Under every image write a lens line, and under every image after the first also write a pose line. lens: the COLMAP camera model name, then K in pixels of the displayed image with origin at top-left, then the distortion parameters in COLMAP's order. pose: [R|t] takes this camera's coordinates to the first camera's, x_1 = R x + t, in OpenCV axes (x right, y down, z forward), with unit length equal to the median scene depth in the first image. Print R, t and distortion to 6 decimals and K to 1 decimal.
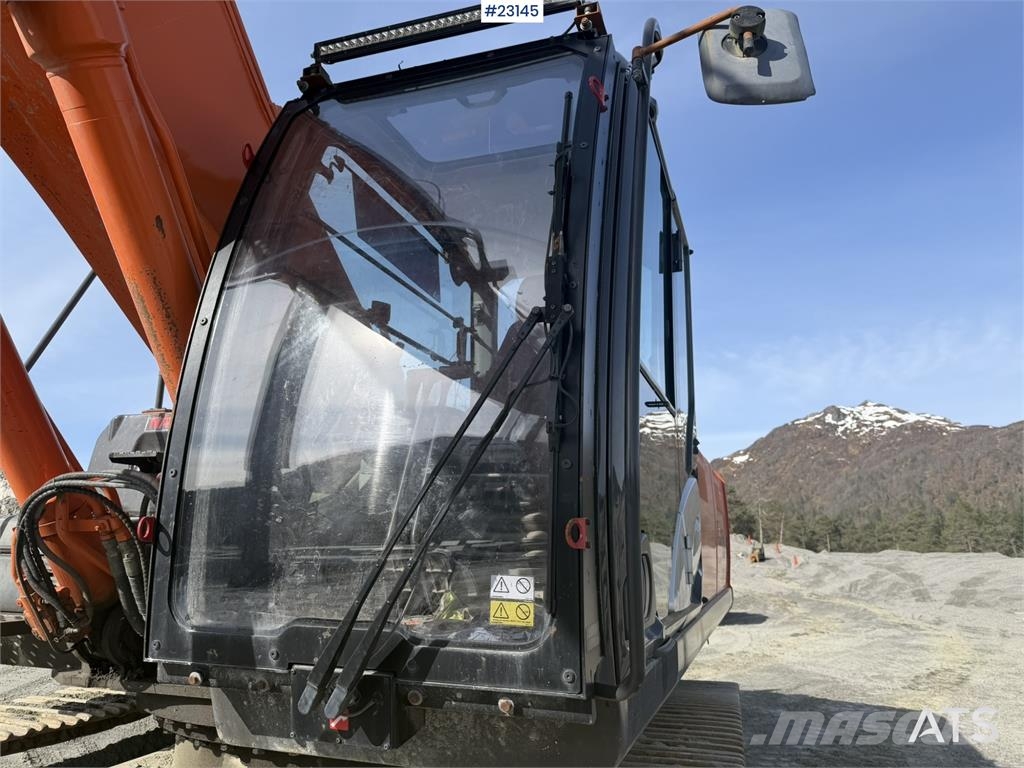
lens RADIAL K [[725.0, 0, 517.2], [0, 725.0, 395.1], [0, 0, 1]] dist [0.043196, -0.060234]
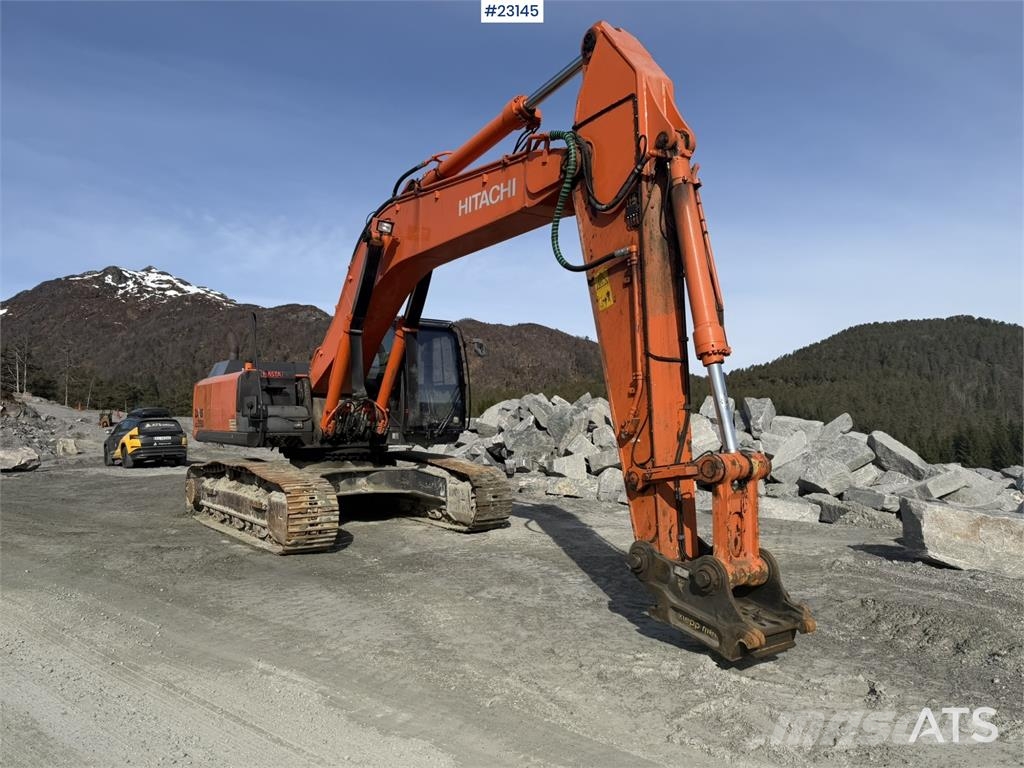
lens RADIAL K [[715.7, 0, 517.5], [0, 715.7, 392.3], [0, 0, 1]] dist [0.118189, -0.198361]
pose [[0.601751, 0.015144, 0.798540, -0.176011], [-0.156707, 0.982625, 0.099453, -0.027028], [-0.783159, -0.184983, 0.593669, -0.124228]]
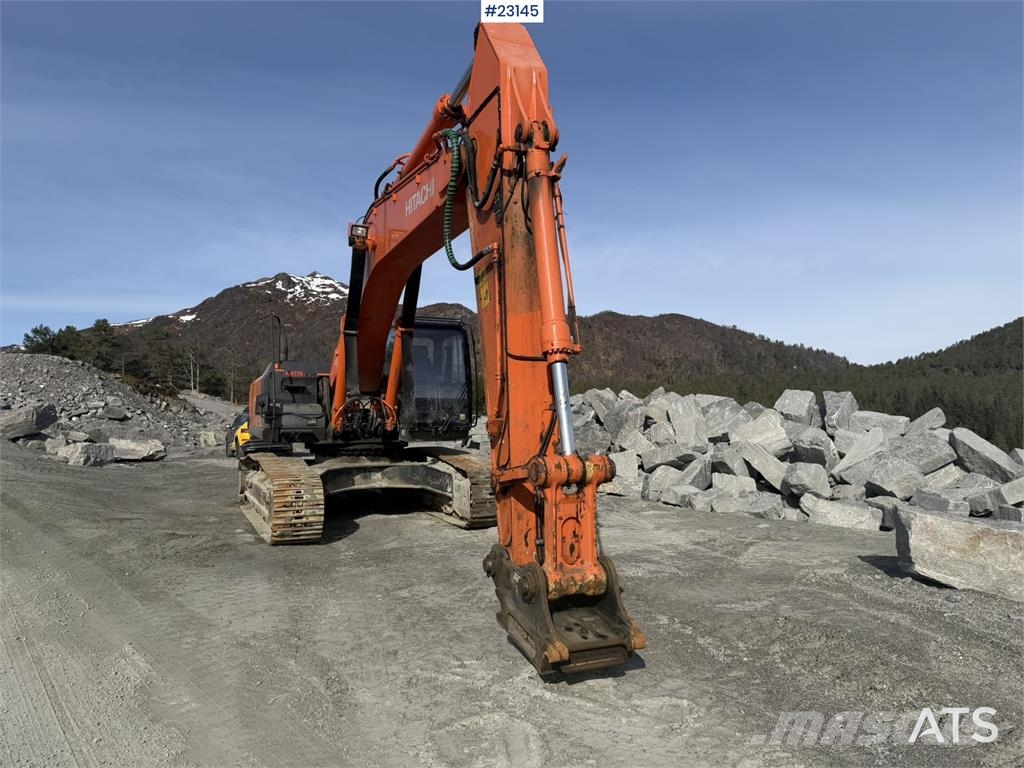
lens RADIAL K [[716.8, 0, 520.2], [0, 716.8, 386.1], [0, 0, 1]] dist [0.097167, -0.134639]
pose [[0.744014, 0.008582, 0.668109, -0.144934], [-0.125914, 0.983803, 0.127582, -0.034369], [-0.656192, -0.179047, 0.733044, -0.155471]]
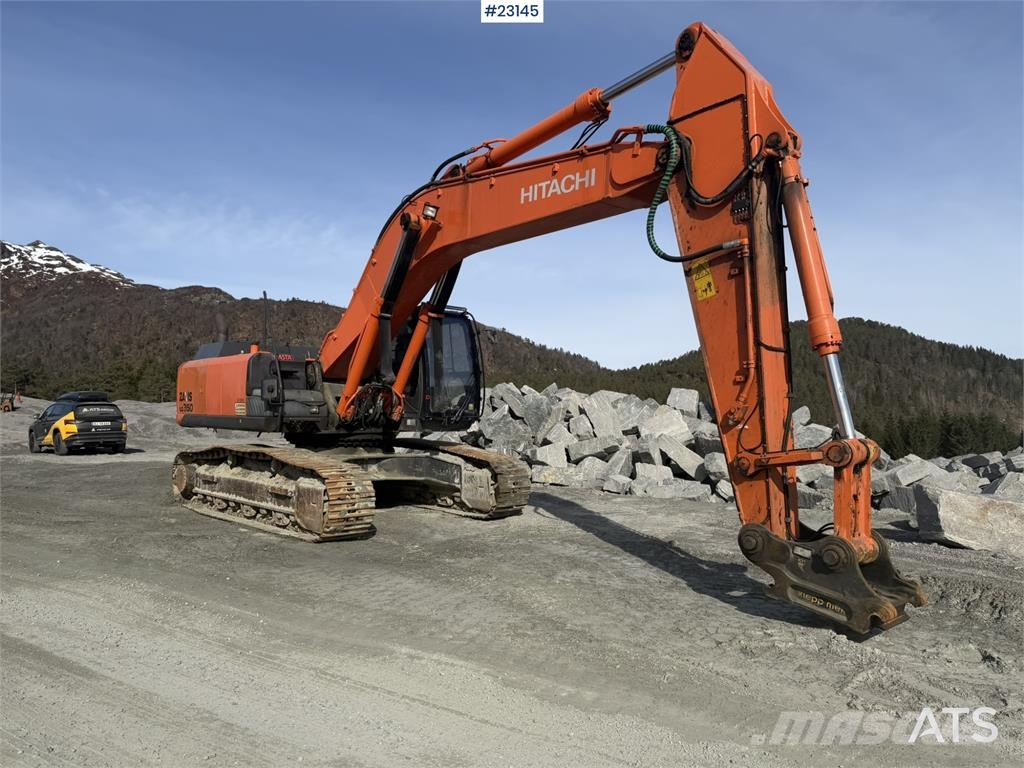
lens RADIAL K [[715.7, 0, 518.7], [0, 715.7, 382.8], [0, 0, 1]] dist [0.077391, -0.089495]
pose [[0.501182, 0.025055, 0.864979, -0.195327], [-0.184061, 0.979794, 0.078267, -0.020538], [-0.845540, -0.198435, 0.495667, -0.098226]]
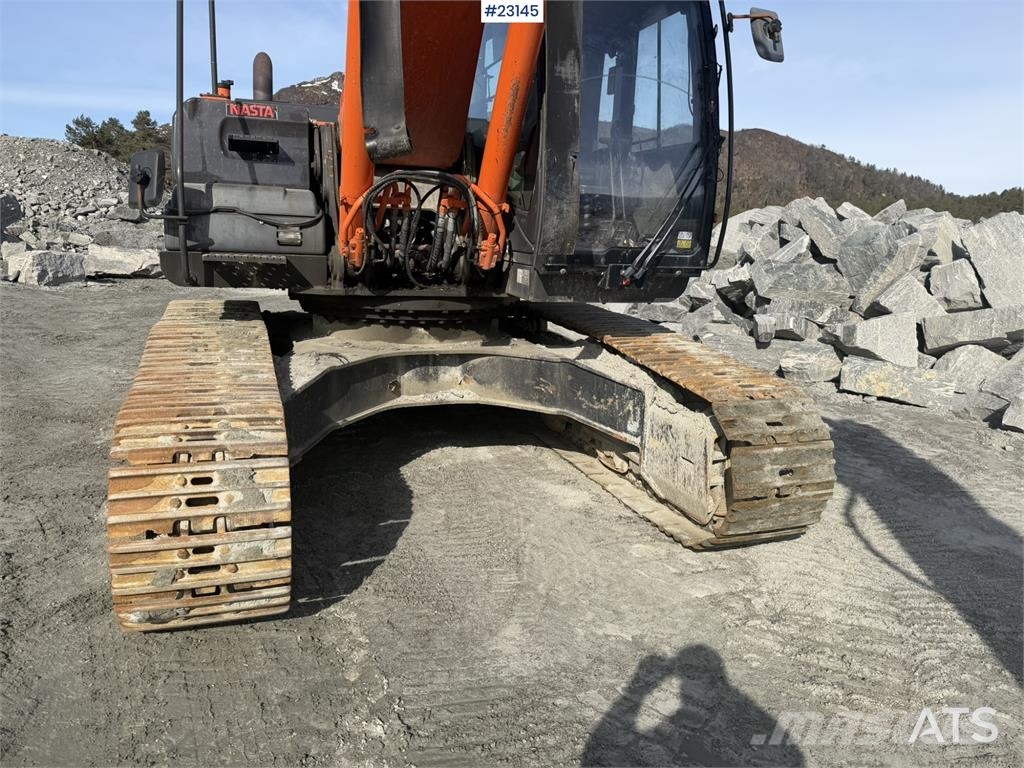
lens RADIAL K [[717.5, 0, 507.7], [0, 717.5, 386.5], [0, 0, 1]] dist [0.090775, -0.142670]
pose [[0.805272, -0.108483, 0.582896, -0.070824], [-0.148981, 0.914554, 0.376025, -0.005182], [-0.573882, -0.389644, 0.720303, -0.028436]]
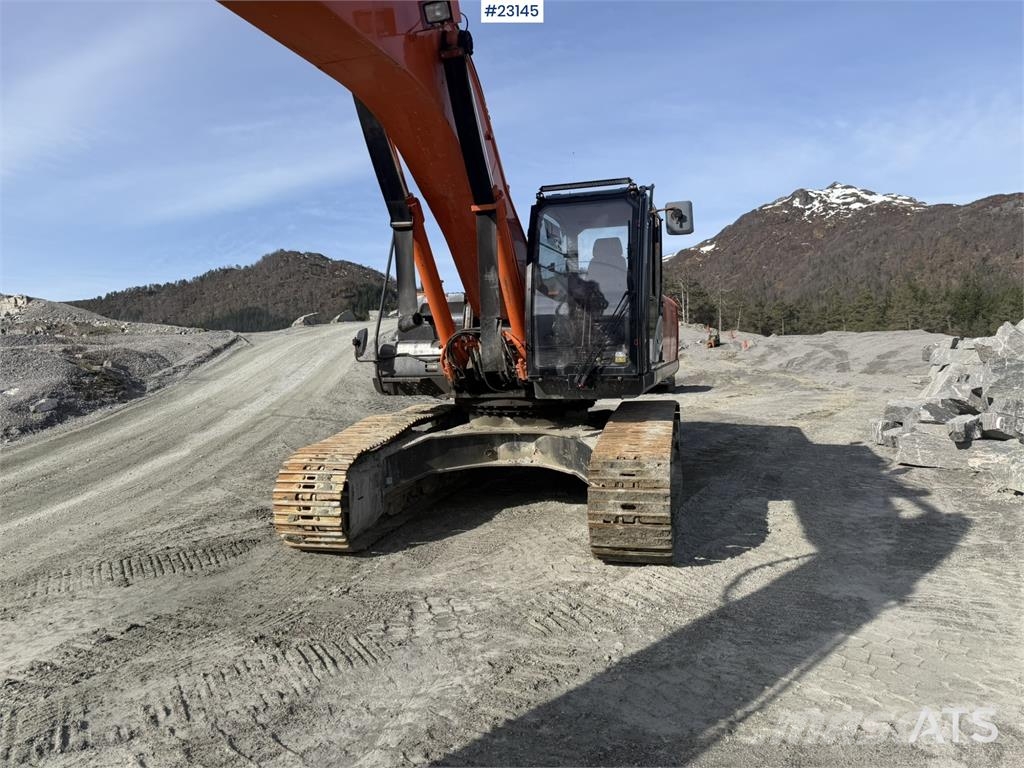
lens RADIAL K [[716.8, 0, 520.2], [0, 716.8, 386.1], [0, 0, 1]] dist [0.097167, -0.134639]
pose [[0.998153, -0.045332, 0.040435, -0.024374], [0.033112, 0.964099, 0.263470, -0.022095], [-0.050927, -0.261645, 0.963820, -0.099153]]
